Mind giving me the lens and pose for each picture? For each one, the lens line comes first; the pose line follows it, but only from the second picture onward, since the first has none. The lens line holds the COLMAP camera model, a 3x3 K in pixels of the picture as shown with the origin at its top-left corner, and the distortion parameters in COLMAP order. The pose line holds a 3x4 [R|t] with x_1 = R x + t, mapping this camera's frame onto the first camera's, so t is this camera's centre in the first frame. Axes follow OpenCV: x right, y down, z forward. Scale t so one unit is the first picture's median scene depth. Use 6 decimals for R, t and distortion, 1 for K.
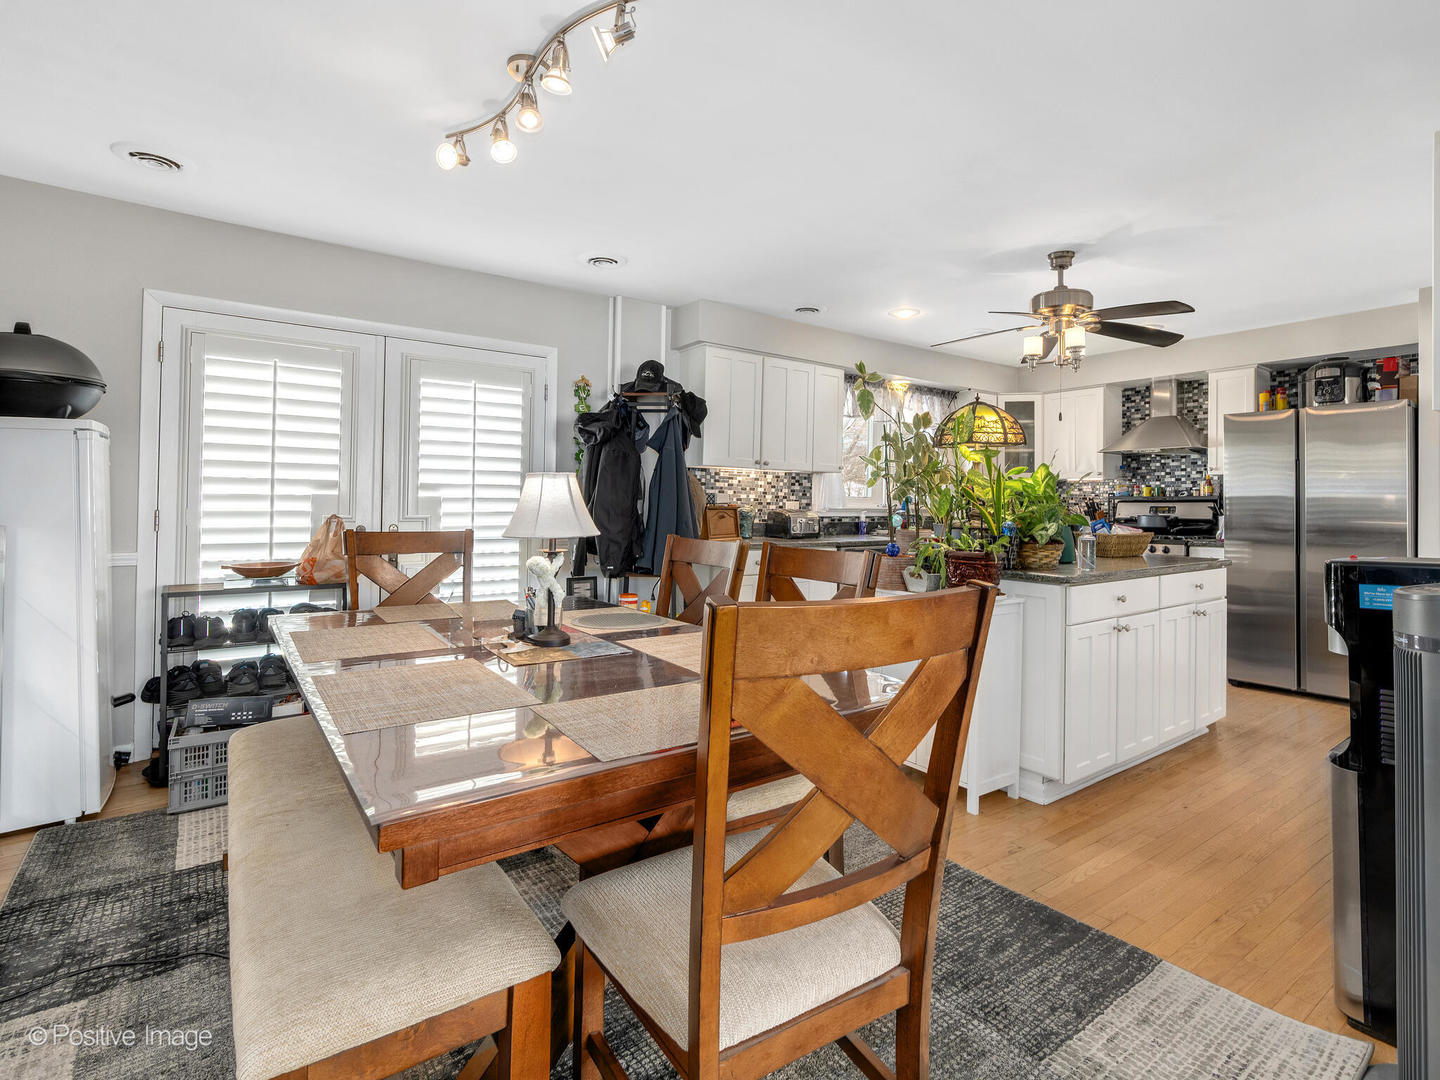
lens RADIAL K [[721.3, 0, 735.1], [0, 721.3, 492.1], [0, 0, 1]] dist [-0.000997, -0.000190]
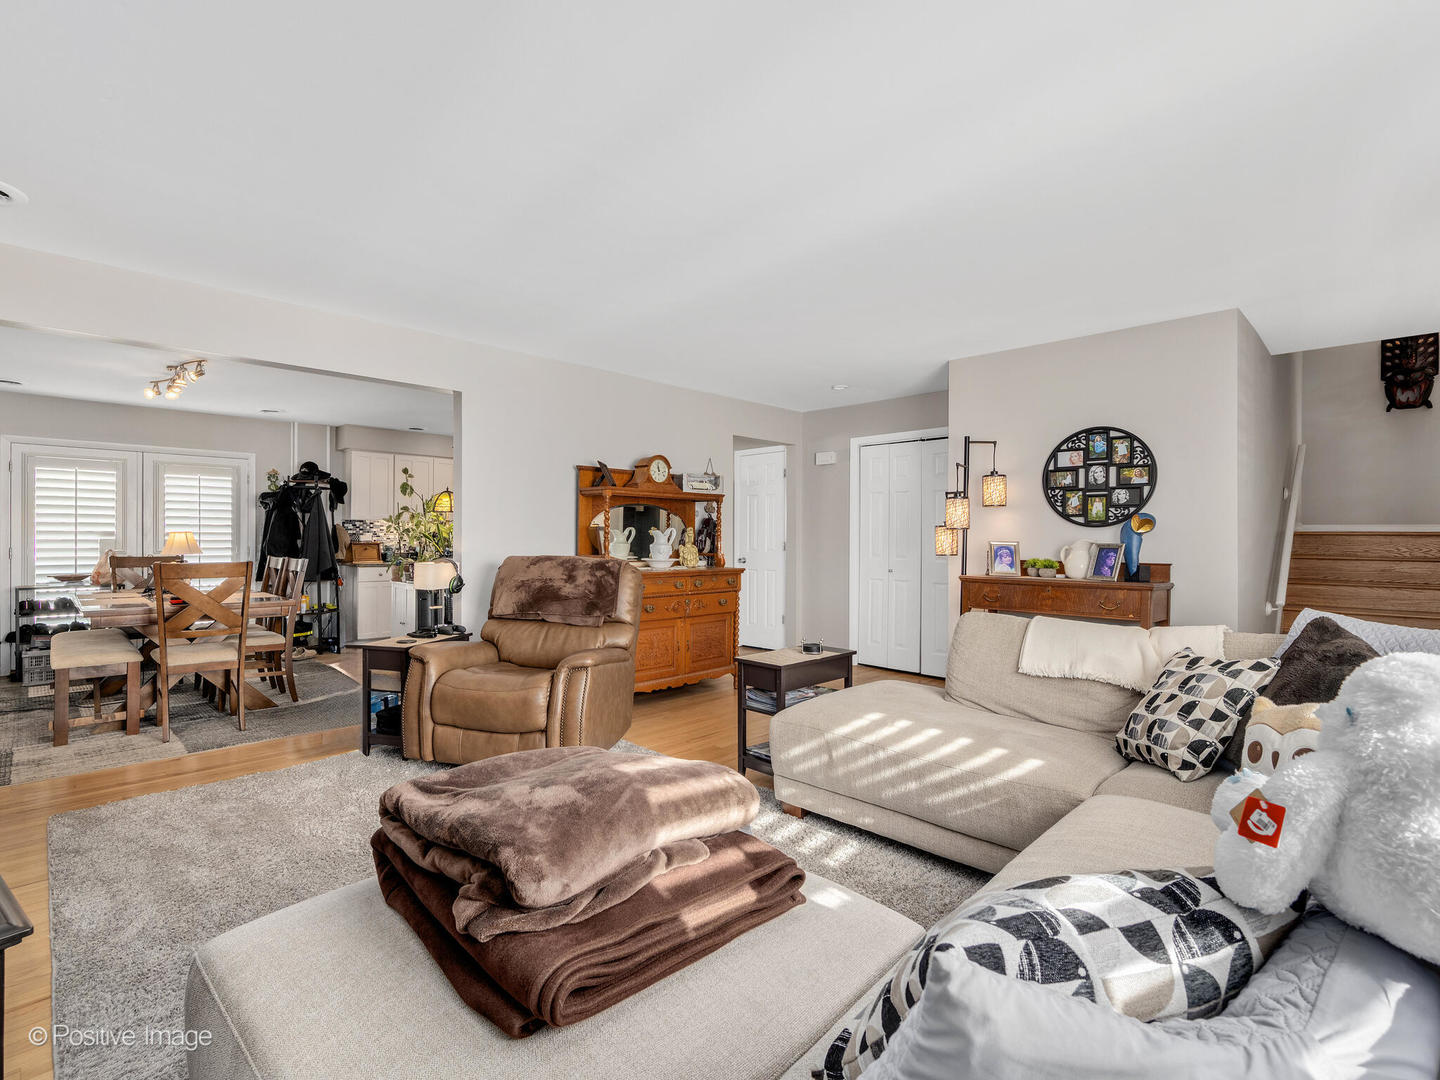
lens RADIAL K [[675.6, 0, 659.7], [0, 675.6, 538.6], [0, 0, 1]] dist [0.000400, -0.000025]
pose [[0.993611, -0.010908, 0.112331, 0.641303], [0.009010, 0.999808, 0.017383, -0.014809], [-0.112499, -0.016259, 0.993519, -0.881049]]
